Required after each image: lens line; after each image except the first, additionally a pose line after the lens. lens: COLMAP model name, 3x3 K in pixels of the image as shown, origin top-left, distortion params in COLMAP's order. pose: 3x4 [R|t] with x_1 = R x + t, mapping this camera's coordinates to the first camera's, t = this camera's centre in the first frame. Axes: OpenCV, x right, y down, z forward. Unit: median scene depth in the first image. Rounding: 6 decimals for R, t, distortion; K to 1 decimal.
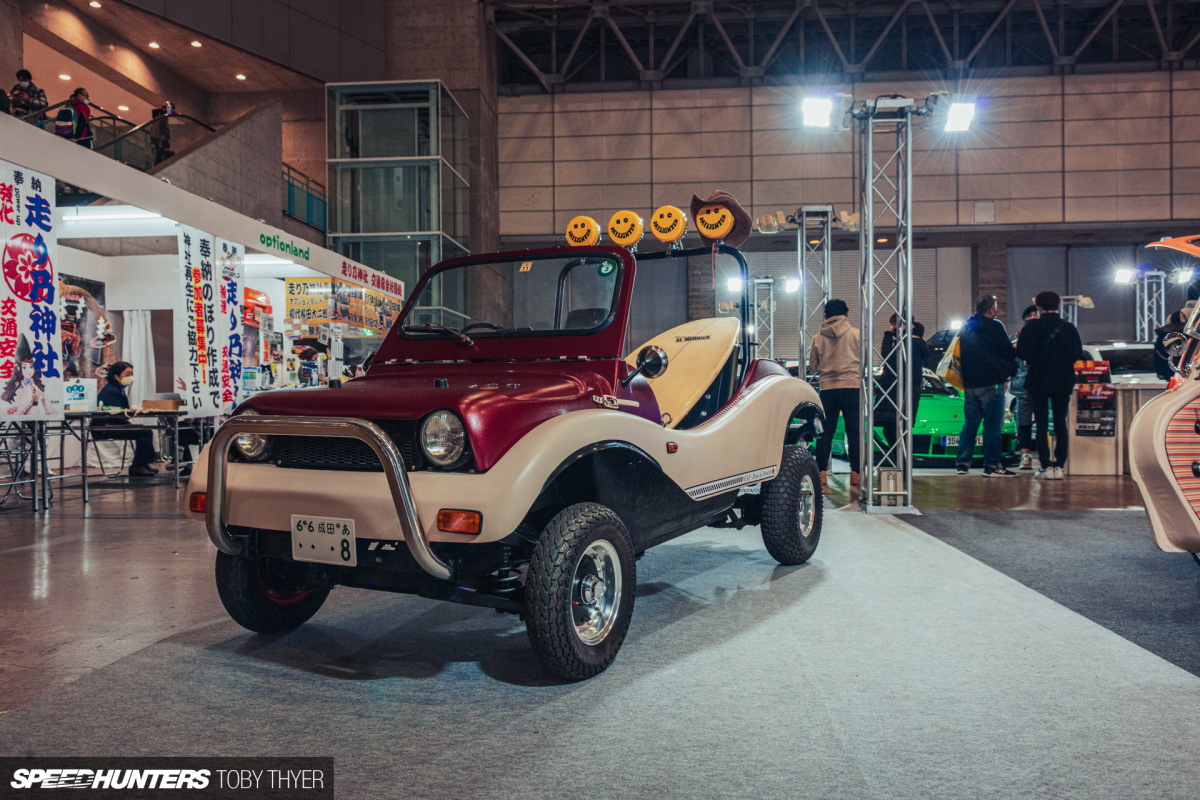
lens RADIAL K [[932.9, 0, 622.3], [0, 932.9, 399.3], [0, 0, 1]] dist [0.005749, -0.000498]
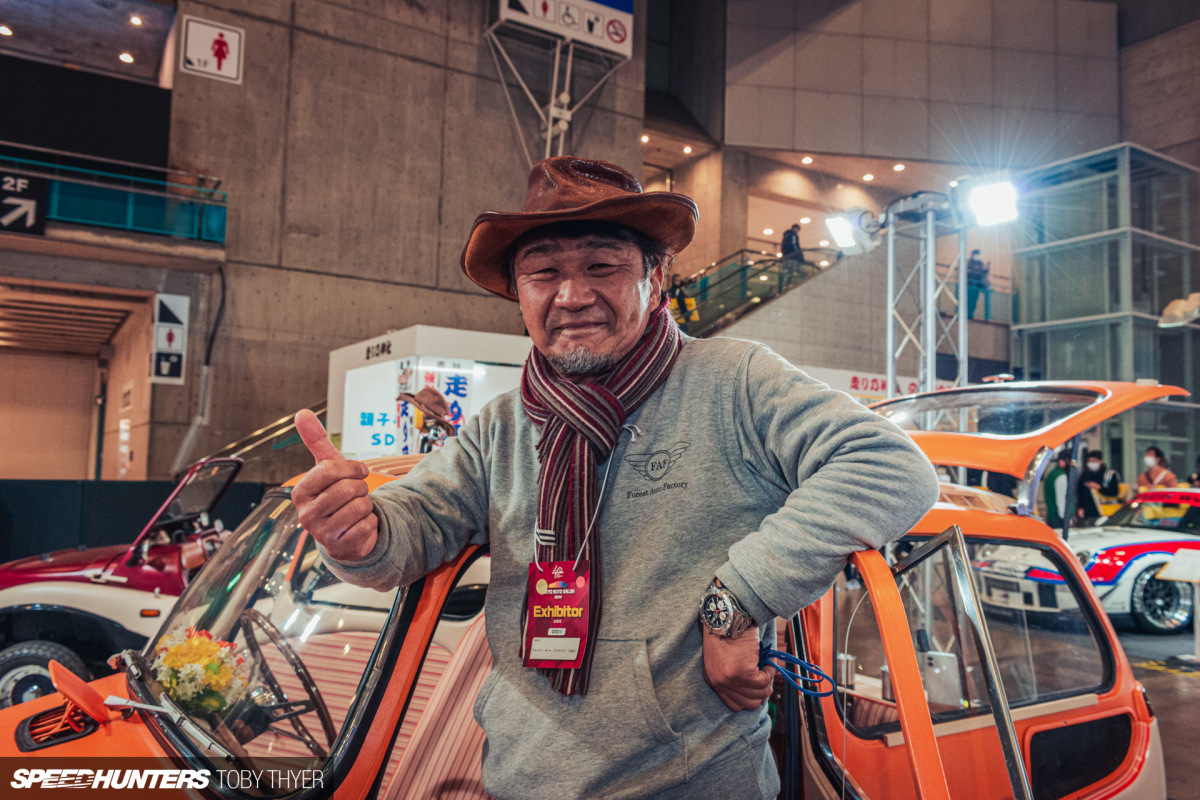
lens RADIAL K [[932.9, 0, 599.9], [0, 932.9, 397.0], [0, 0, 1]] dist [0.005749, -0.000498]
pose [[0.594812, -0.038594, -0.802938, 0.596801], [-0.029415, 0.997133, -0.069719, -0.071452], [0.803326, 0.065089, 0.591972, 0.255225]]
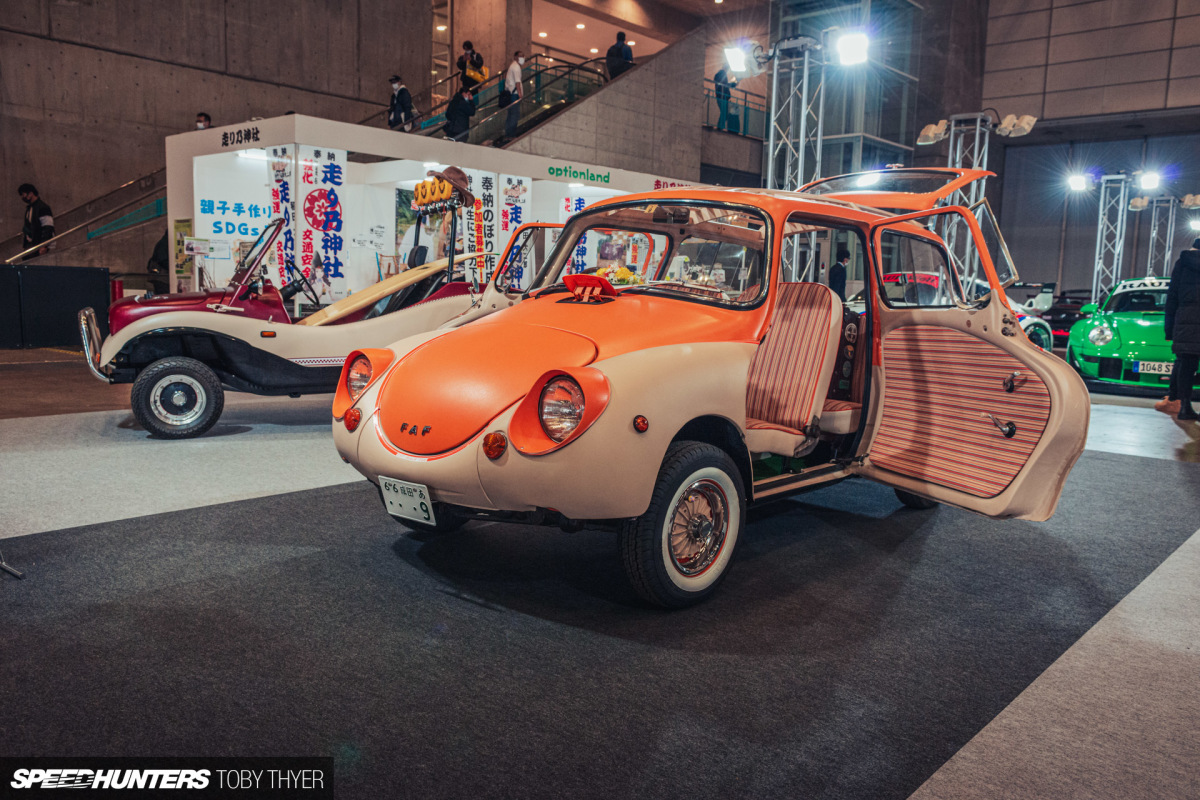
lens RADIAL K [[932.9, 0, 610.9], [0, 932.9, 402.3], [0, 0, 1]] dist [0.005749, -0.000498]
pose [[0.801459, 0.102614, -0.589180, 0.631964], [-0.032354, 0.991167, 0.128614, -0.027494], [0.597173, -0.084016, 0.797700, -0.025518]]
